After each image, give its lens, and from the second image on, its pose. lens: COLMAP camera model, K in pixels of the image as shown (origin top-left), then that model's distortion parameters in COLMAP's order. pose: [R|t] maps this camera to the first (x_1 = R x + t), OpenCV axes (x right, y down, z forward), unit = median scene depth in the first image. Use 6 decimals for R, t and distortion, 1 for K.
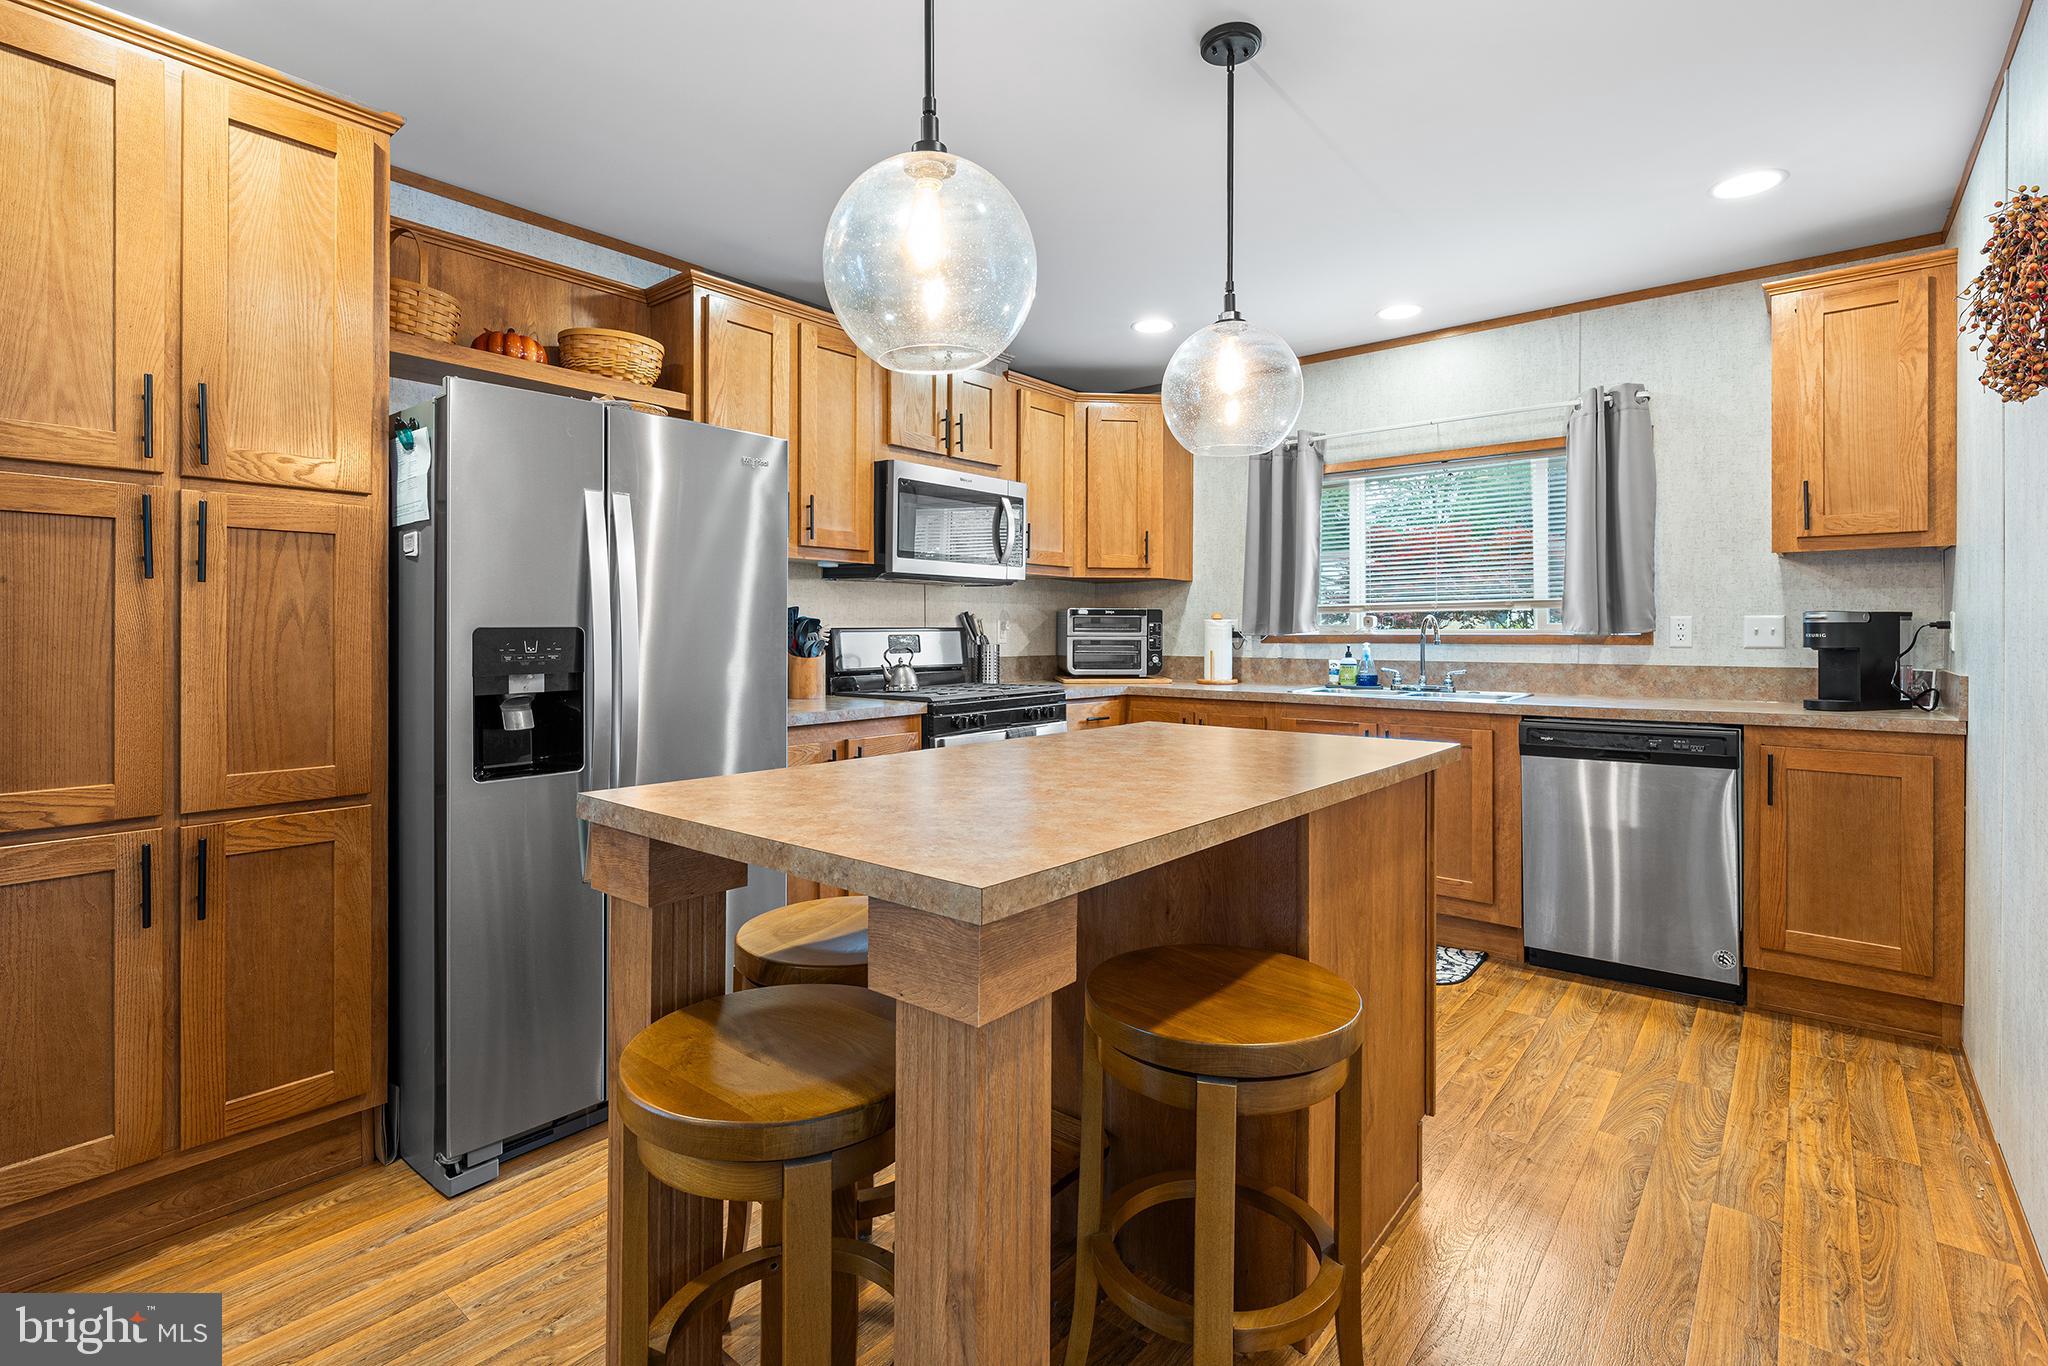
lens RADIAL K [[961.6, 0, 1039.3], [0, 961.6, 631.9], [0, 0, 1]] dist [0.002720, -0.000061]
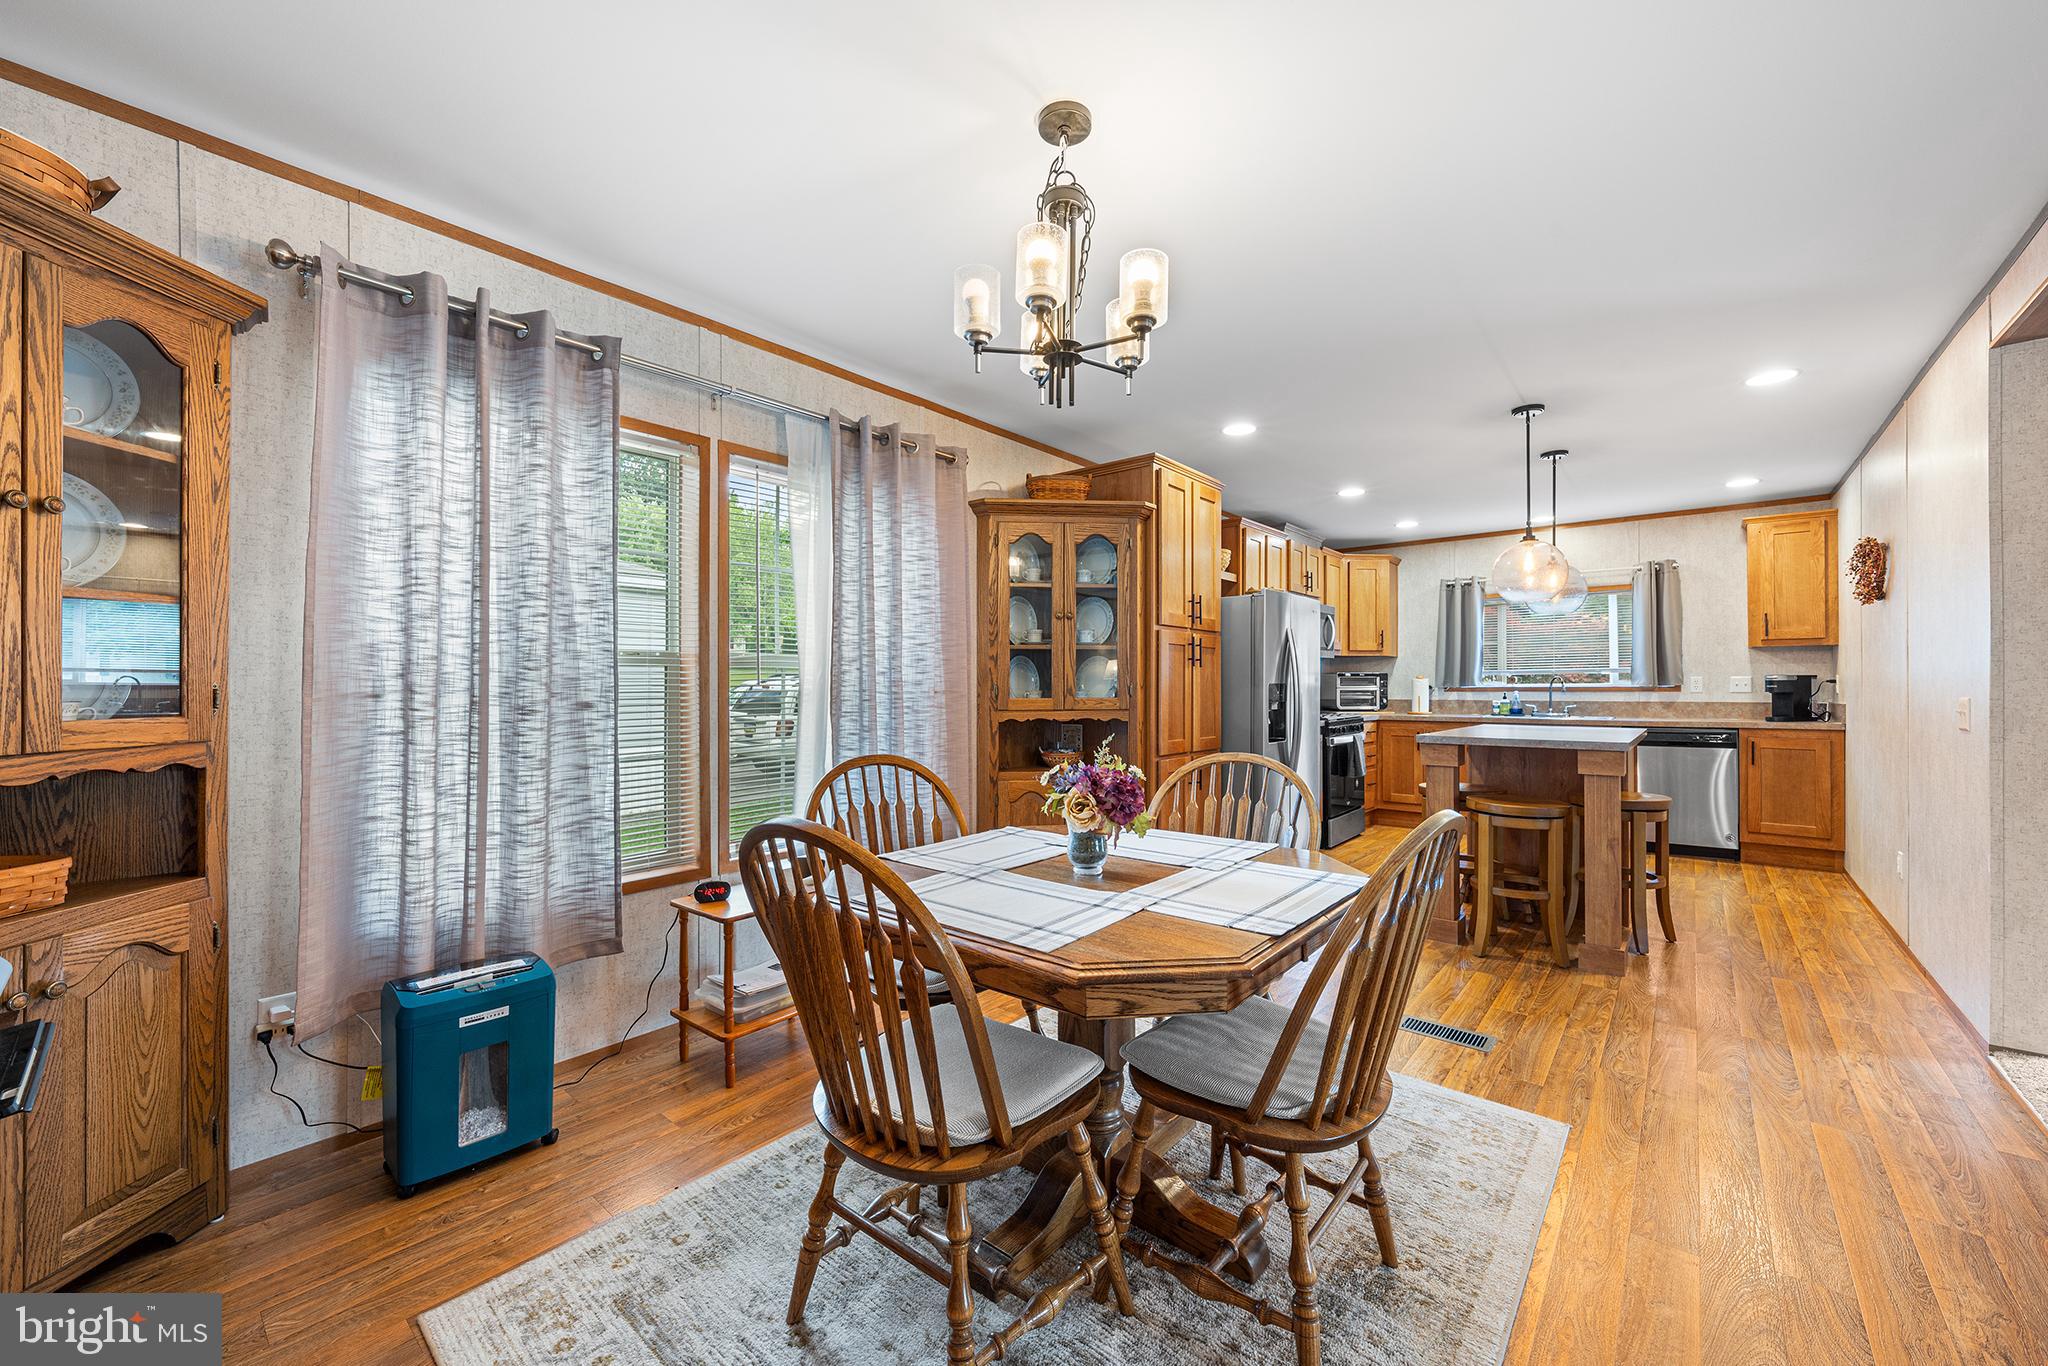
lens RADIAL K [[823.2, 0, 1012.9], [0, 823.2, 679.0], [0, 0, 1]] dist [0.000092, -0.000250]
pose [[0.999842, -0.001973, -0.017644, -0.685745], [0.001801, 0.999951, -0.009742, 0.001872], [0.017662, 0.009709, 0.999797, -0.693329]]
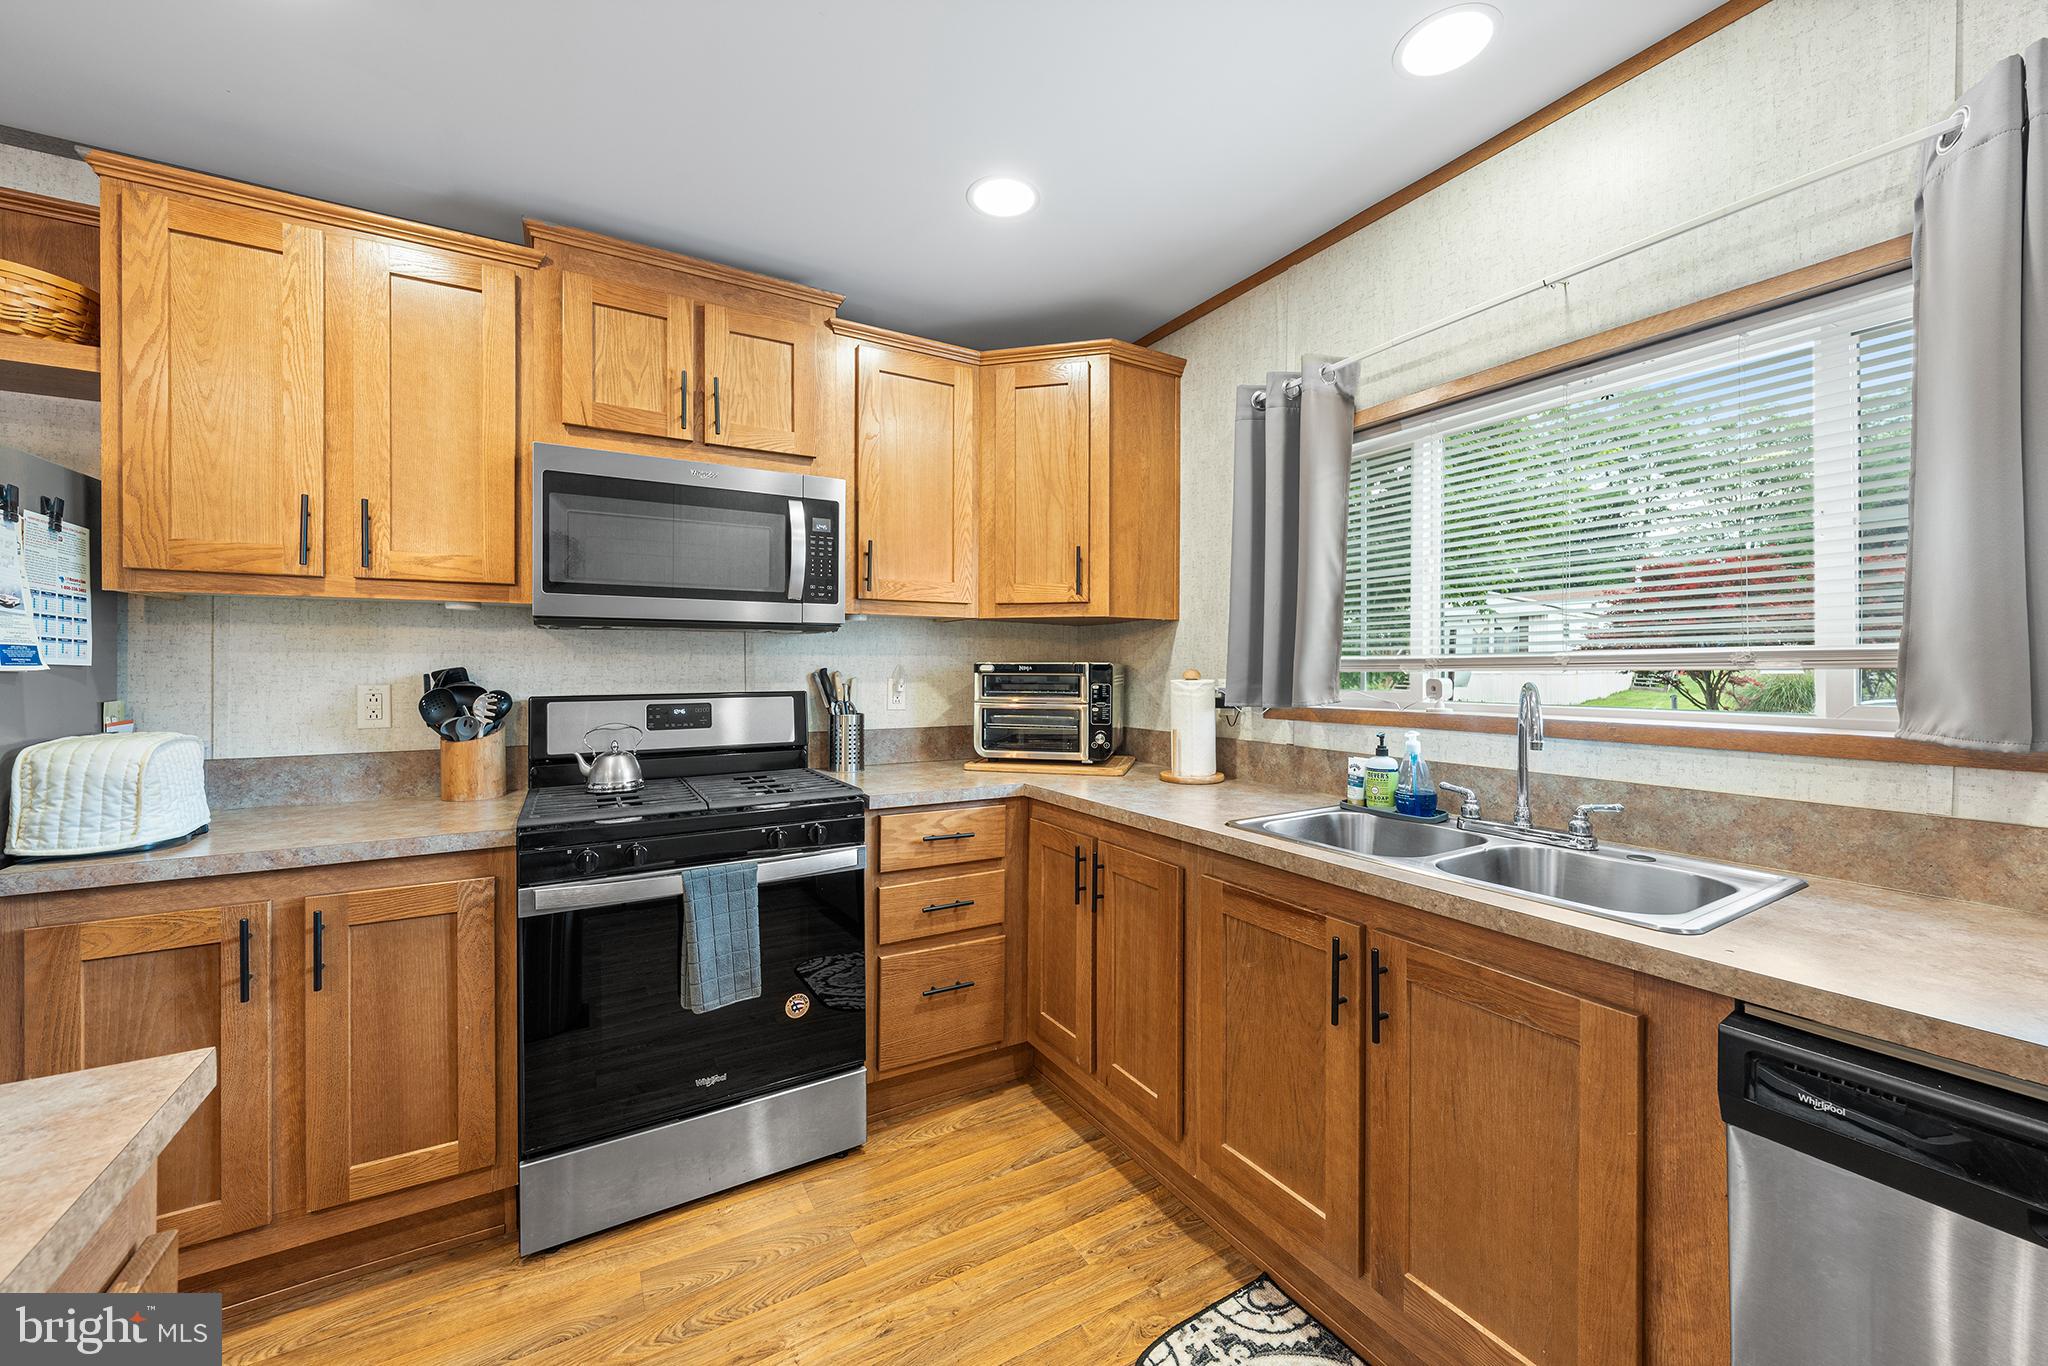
lens RADIAL K [[779.3, 0, 1032.6], [0, 779.3, 664.8], [0, 0, 1]] dist [-0.001778, 0.000285]
pose [[0.937747, 0.000785, -0.347317, 0.330691], [-0.001262, 0.999999, -0.001148, -0.027401], [0.347316, 0.001515, 0.937747, 0.594877]]
